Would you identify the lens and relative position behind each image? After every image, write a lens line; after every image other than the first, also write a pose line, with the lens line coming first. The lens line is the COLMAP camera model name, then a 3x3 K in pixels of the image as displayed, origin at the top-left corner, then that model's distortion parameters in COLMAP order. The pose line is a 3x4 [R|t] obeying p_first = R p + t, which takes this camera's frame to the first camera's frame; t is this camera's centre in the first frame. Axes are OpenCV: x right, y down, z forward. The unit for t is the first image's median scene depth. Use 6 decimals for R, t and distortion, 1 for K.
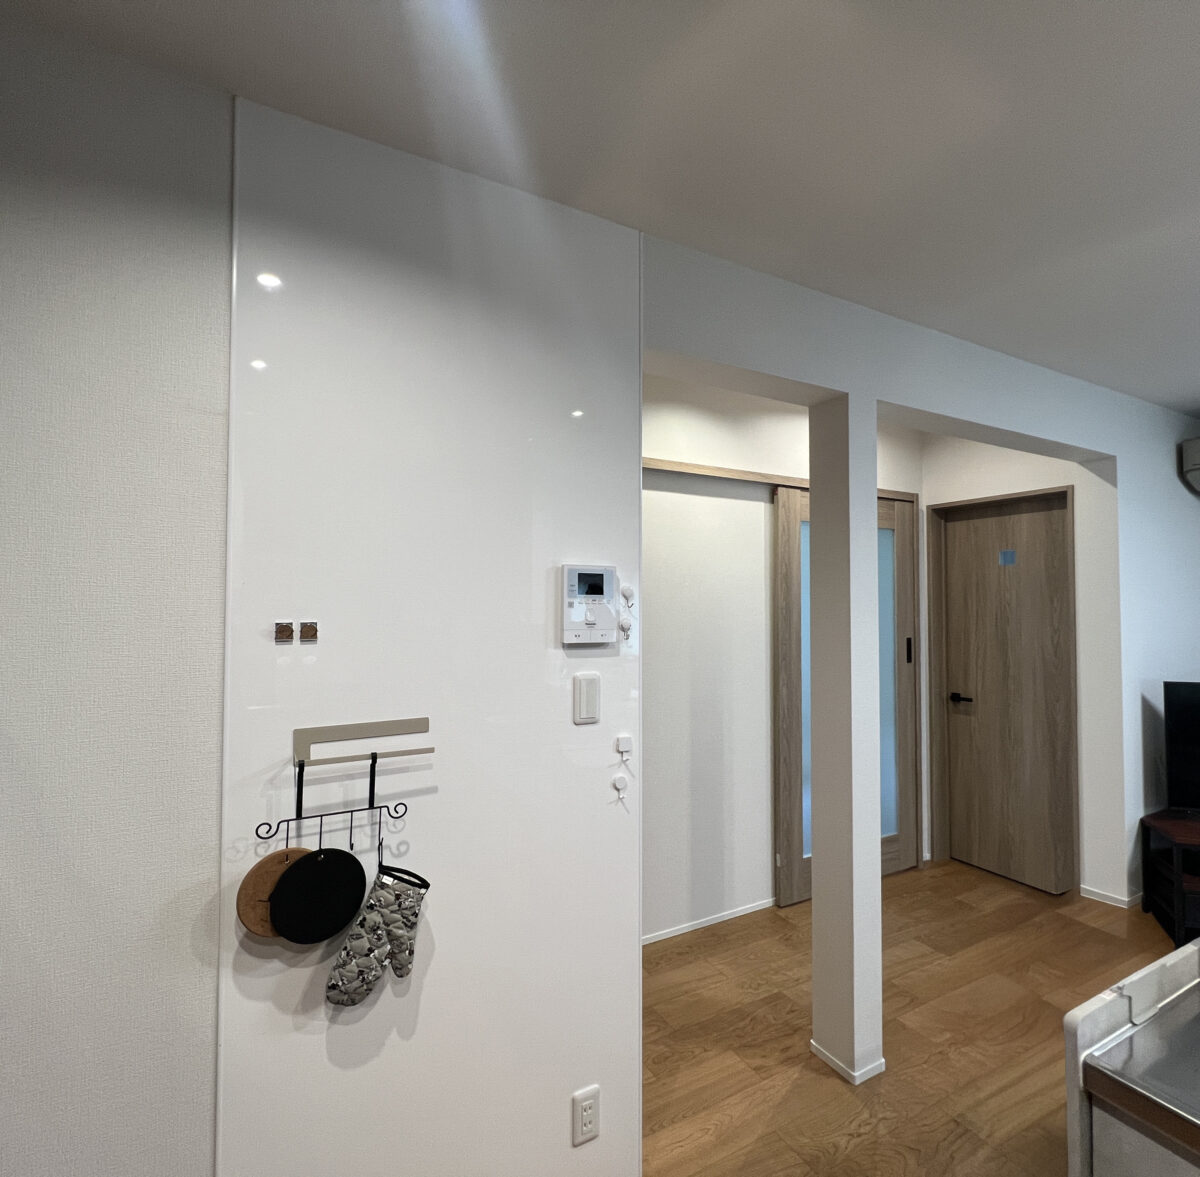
lens RADIAL K [[640.5, 0, 600.6], [0, 640.5, 585.9], [0, 0, 1]] dist [-0.000716, 0.000059]
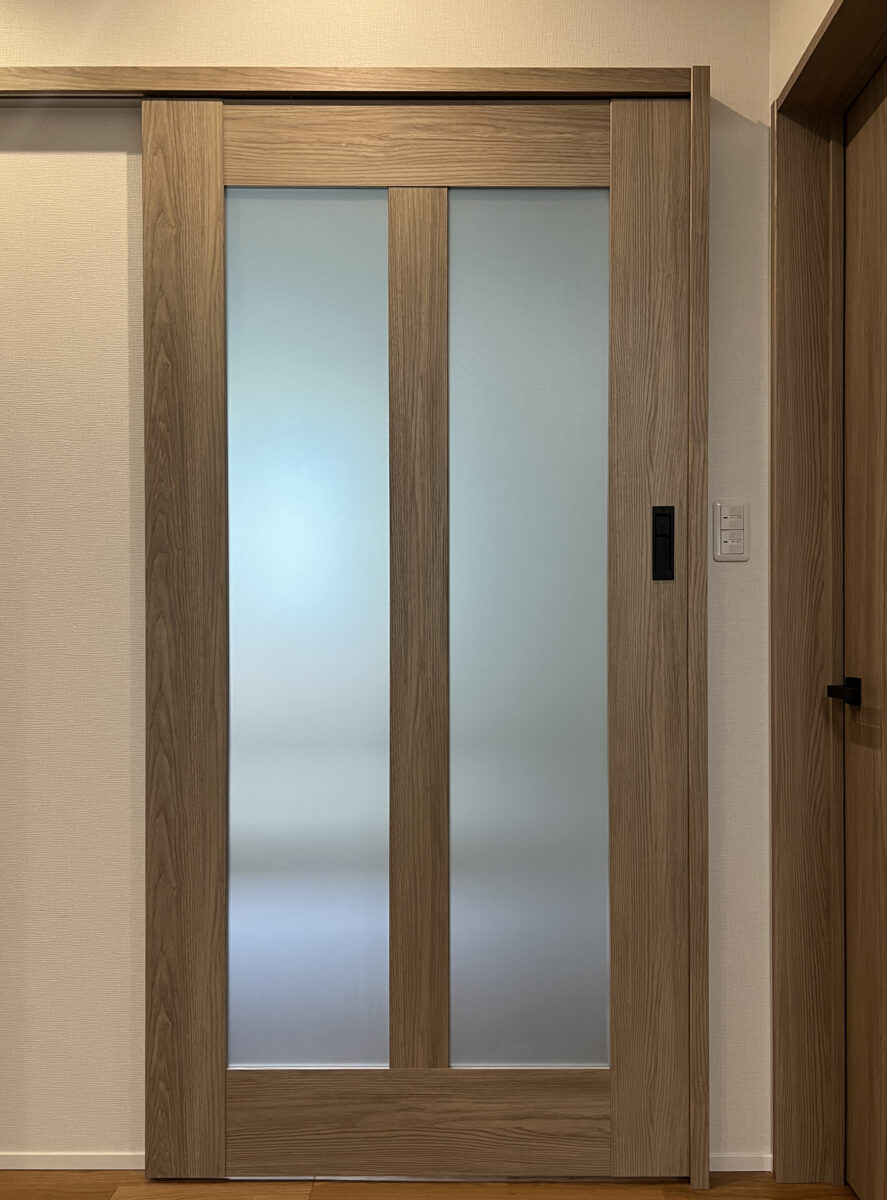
lens RADIAL K [[908.4, 0, 443.0], [0, 908.4, 602.9], [0, 0, 1]] dist [0.034224, -0.014333]
pose [[0.878443, 0.001080, -0.477846, 0.614103], [0.016080, 0.999364, 0.031820, 0.115342], [0.477576, -0.035636, 0.877867, 0.522672]]
